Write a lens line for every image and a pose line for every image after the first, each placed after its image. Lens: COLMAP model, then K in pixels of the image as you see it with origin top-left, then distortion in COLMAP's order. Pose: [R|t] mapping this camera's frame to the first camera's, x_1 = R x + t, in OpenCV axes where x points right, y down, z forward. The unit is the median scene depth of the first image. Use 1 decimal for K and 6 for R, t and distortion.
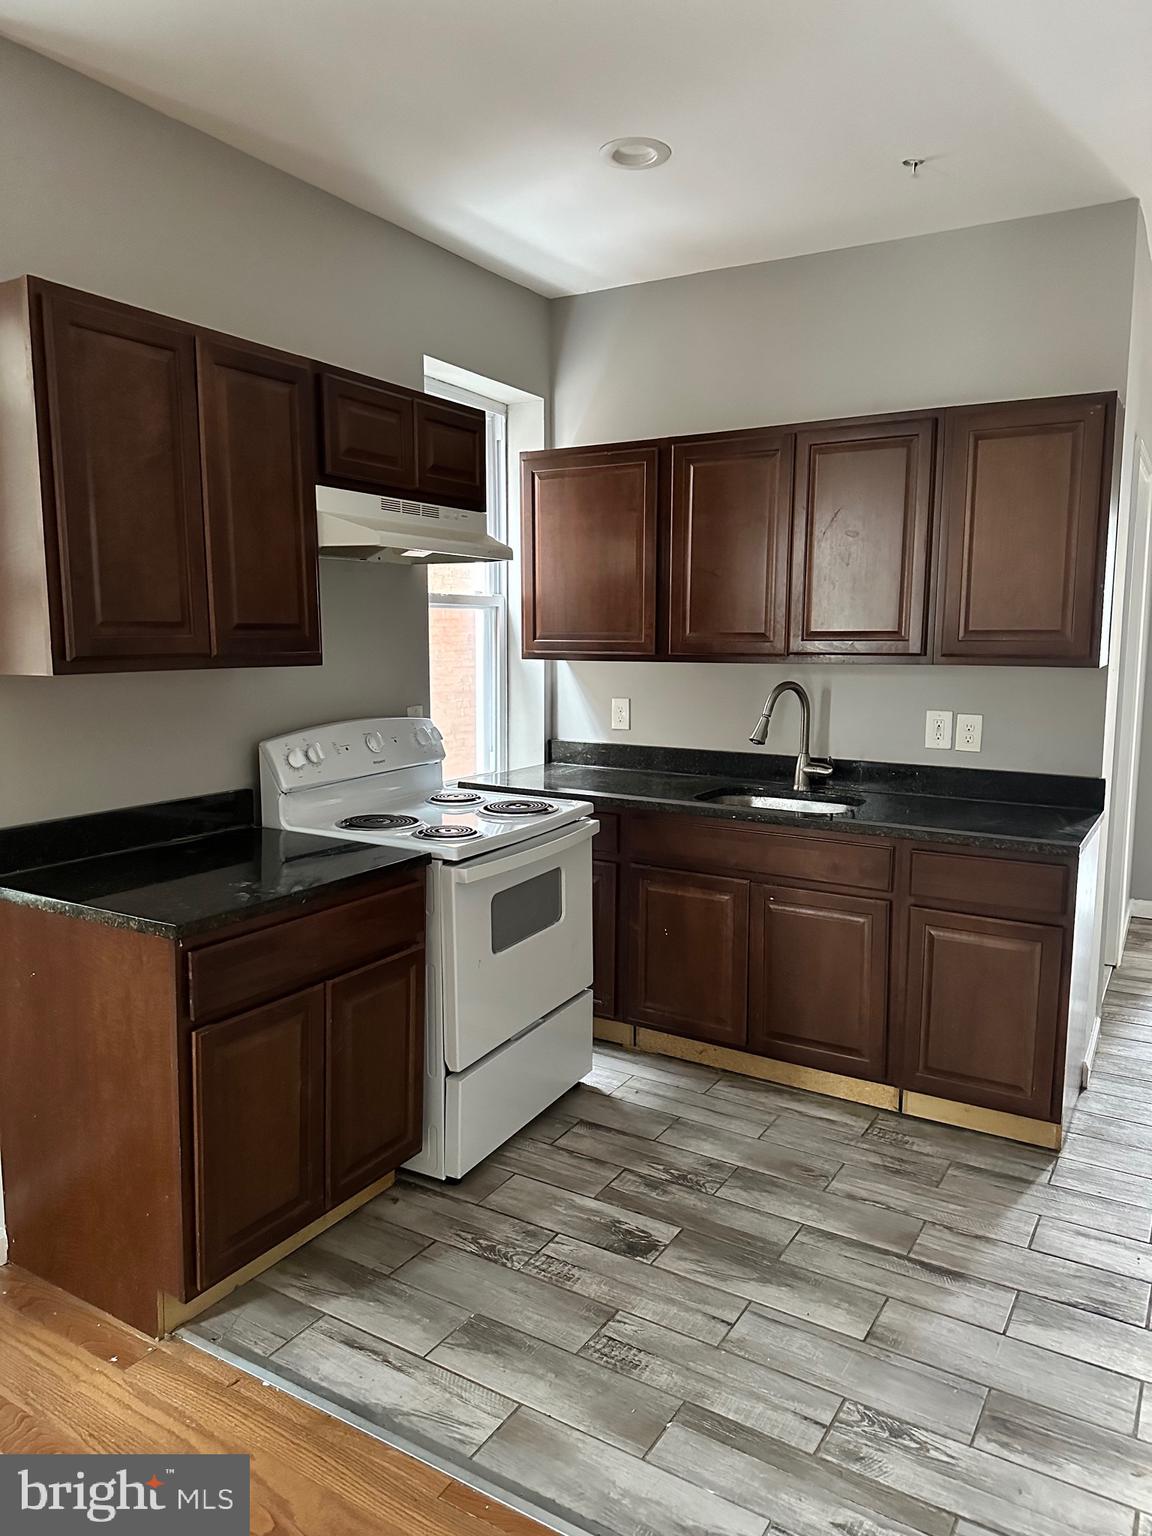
lens RADIAL K [[1080.0, 0, 579.3], [0, 1080.0, 759.6], [0, 0, 1]] dist [0.059084, -0.061926]
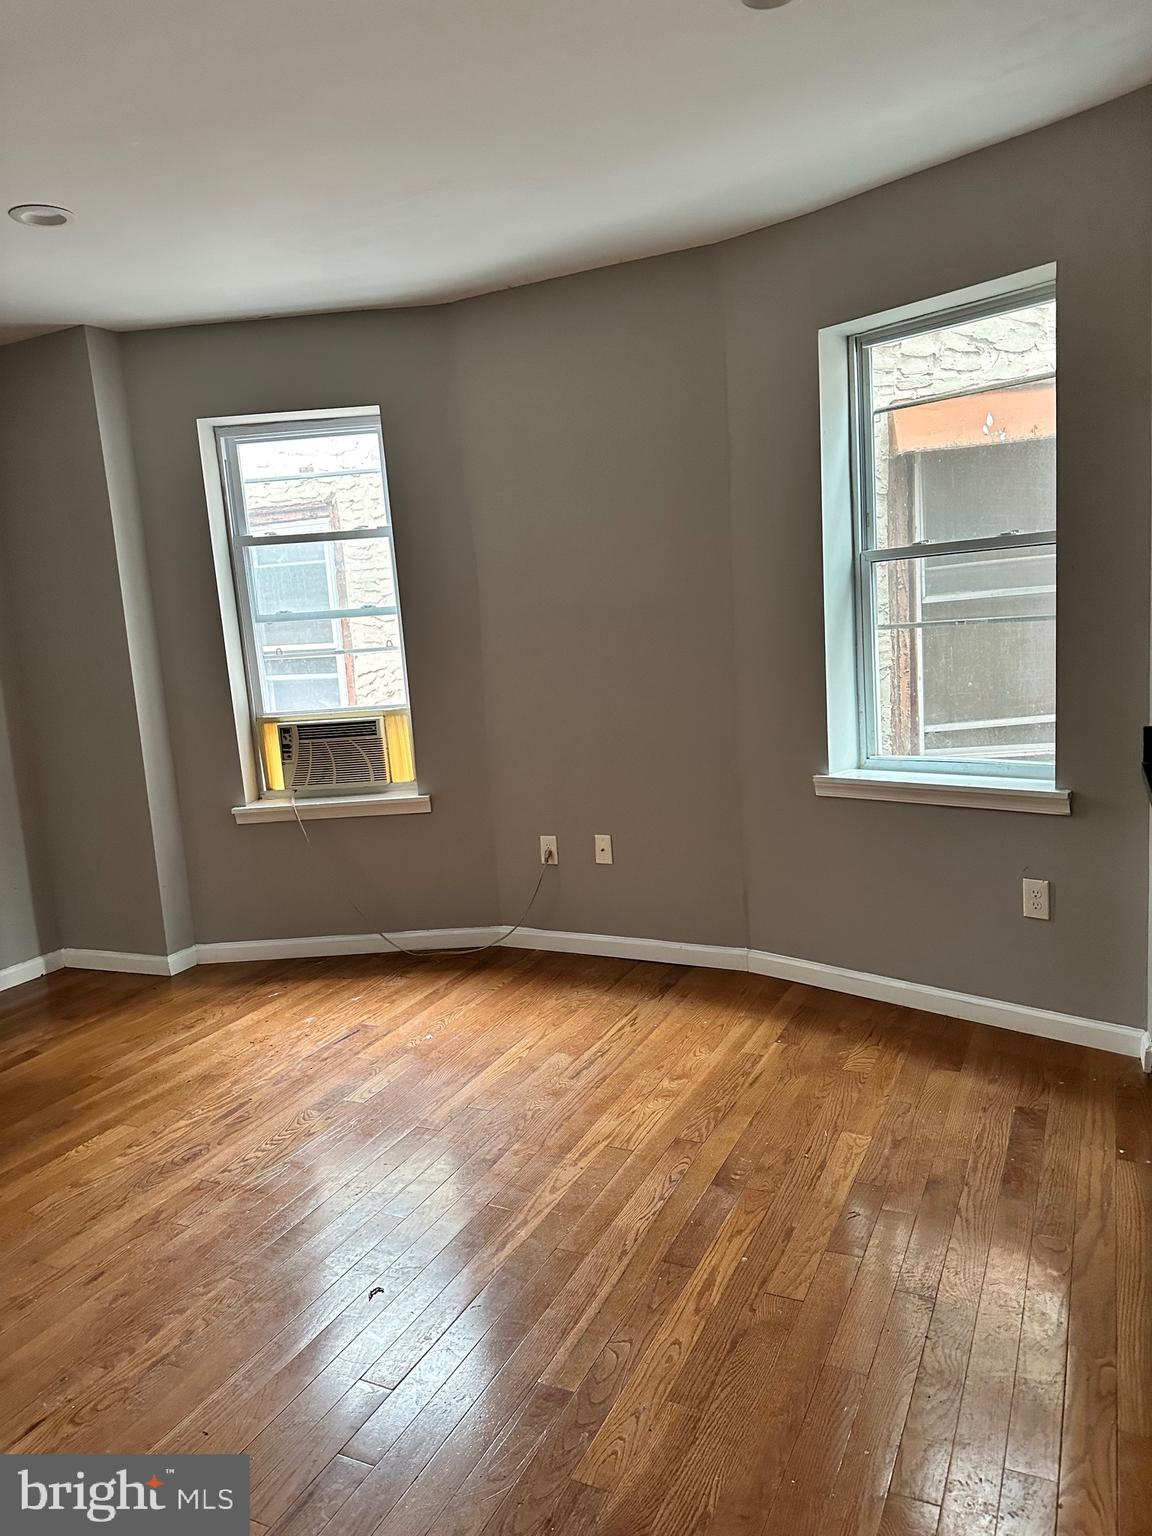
lens RADIAL K [[1080.0, 0, 579.3], [0, 1080.0, 759.6], [0, 0, 1]] dist [0.059084, -0.061926]
pose [[0.082757, 0.133722, -0.987557, 0.524346], [-0.050539, 0.990245, 0.129851, -0.025158], [0.995287, 0.039164, 0.088708, 0.180065]]
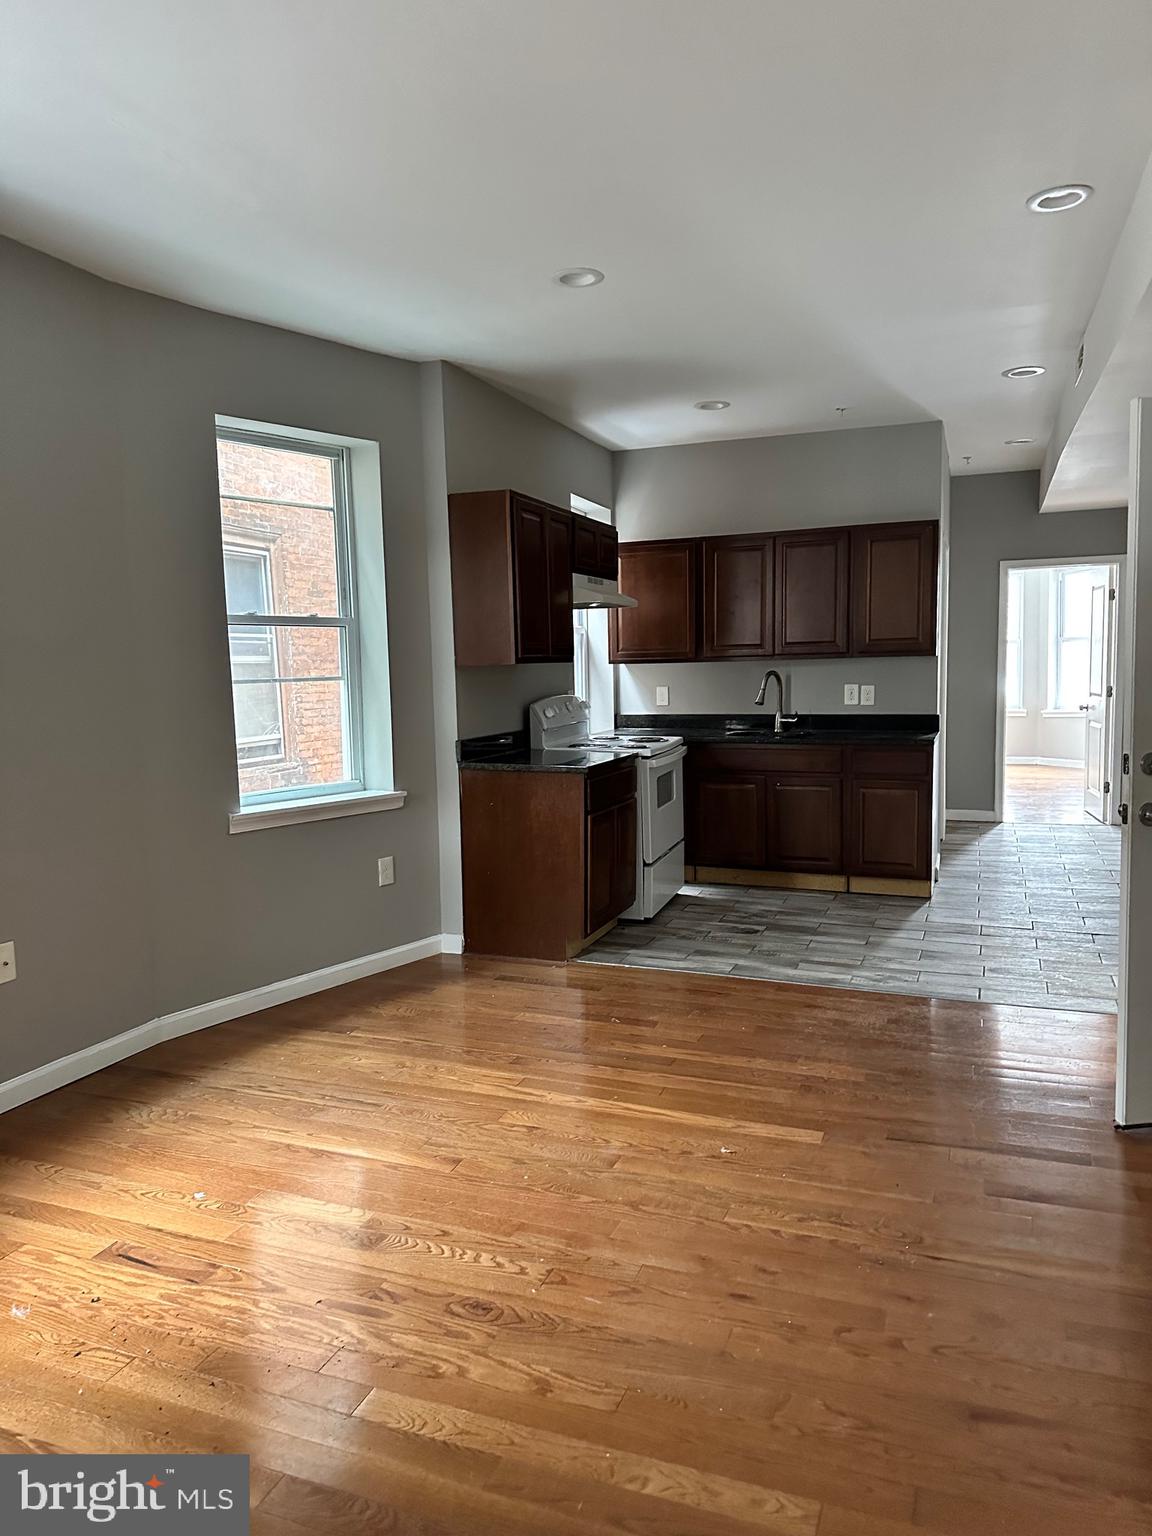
lens RADIAL K [[1071.8, 0, 571.9], [0, 1071.8, 765.8], [0, 0, 1]] dist [0.120140, -0.188977]
pose [[0.985487, -0.039975, 0.164974, -0.541587], [0.043915, 0.998829, -0.020303, 0.134103], [-0.163969, 0.027253, 0.986089, -0.882853]]
